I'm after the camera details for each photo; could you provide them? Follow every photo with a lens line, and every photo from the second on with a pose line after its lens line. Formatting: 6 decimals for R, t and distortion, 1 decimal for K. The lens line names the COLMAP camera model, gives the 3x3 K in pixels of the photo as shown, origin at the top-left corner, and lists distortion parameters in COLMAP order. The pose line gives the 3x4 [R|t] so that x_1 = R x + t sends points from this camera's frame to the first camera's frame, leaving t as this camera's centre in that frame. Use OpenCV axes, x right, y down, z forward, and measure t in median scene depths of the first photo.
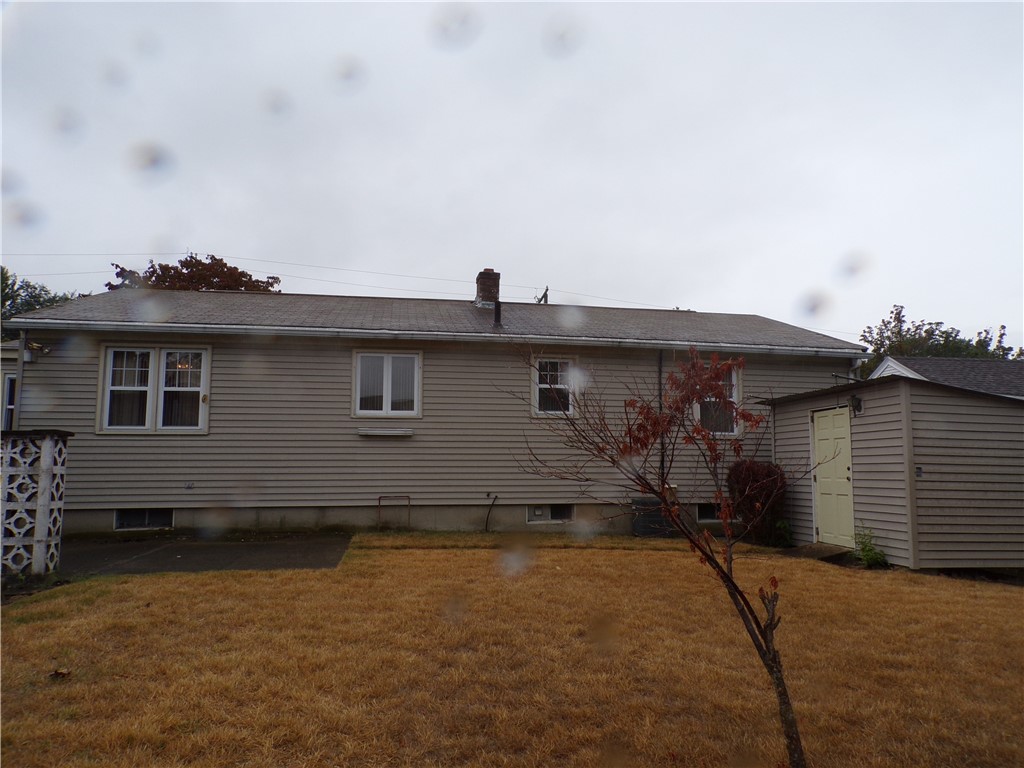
lens RADIAL K [[710.4, 0, 519.2], [0, 710.4, 391.6], [0, 0, 1]] dist [-0.008604, 0.019609]
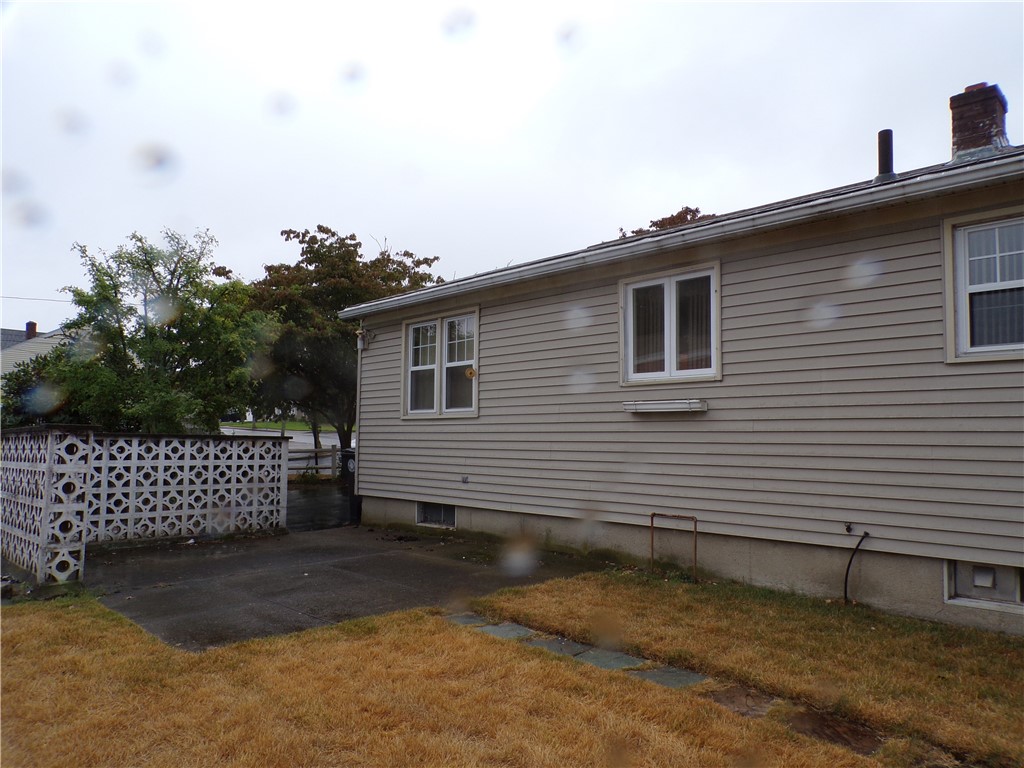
lens RADIAL K [[699.2, 0, 519.6], [0, 699.2, 394.9], [0, 0, 1]] dist [0.002393, 0.002283]
pose [[0.571977, -0.044645, -0.819054, 0.233888], [0.079116, 0.996865, 0.000913, 0.037194], [0.816445, -0.065322, 0.573716, 0.566442]]
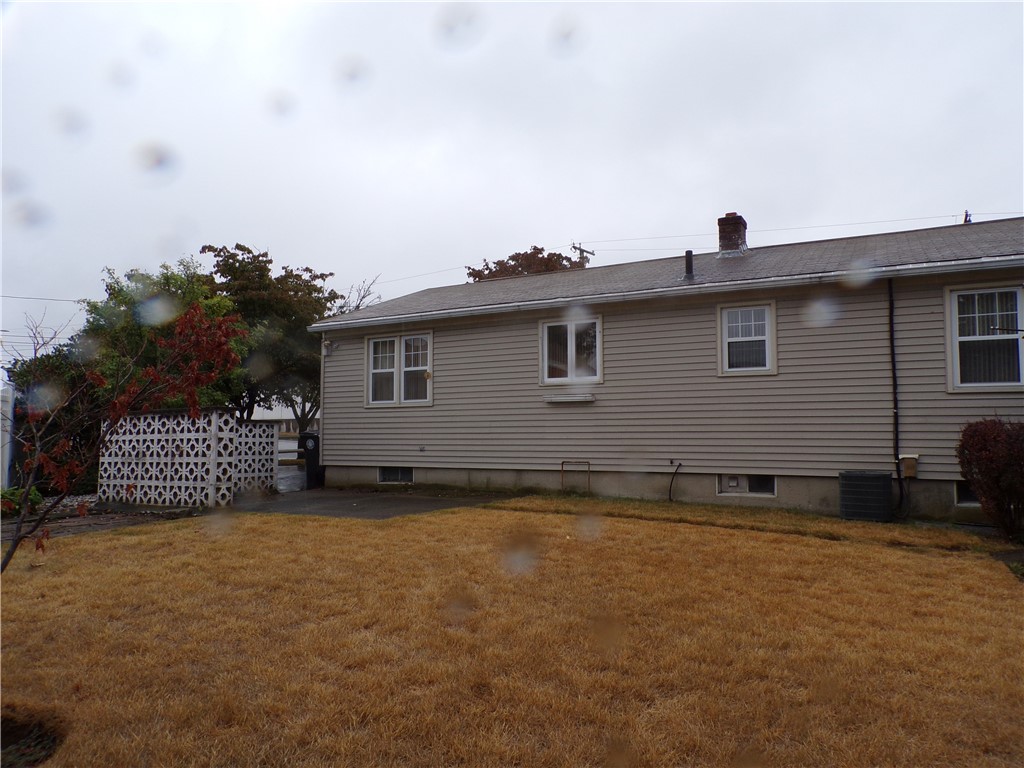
lens RADIAL K [[710.4, 0, 519.2], [0, 710.4, 391.6], [0, 0, 1]] dist [-0.008604, 0.019609]
pose [[0.782352, -0.039883, -0.621558, 0.395895], [0.067508, 0.997498, 0.020966, 0.021276], [0.619167, -0.058363, 0.783087, 0.161523]]
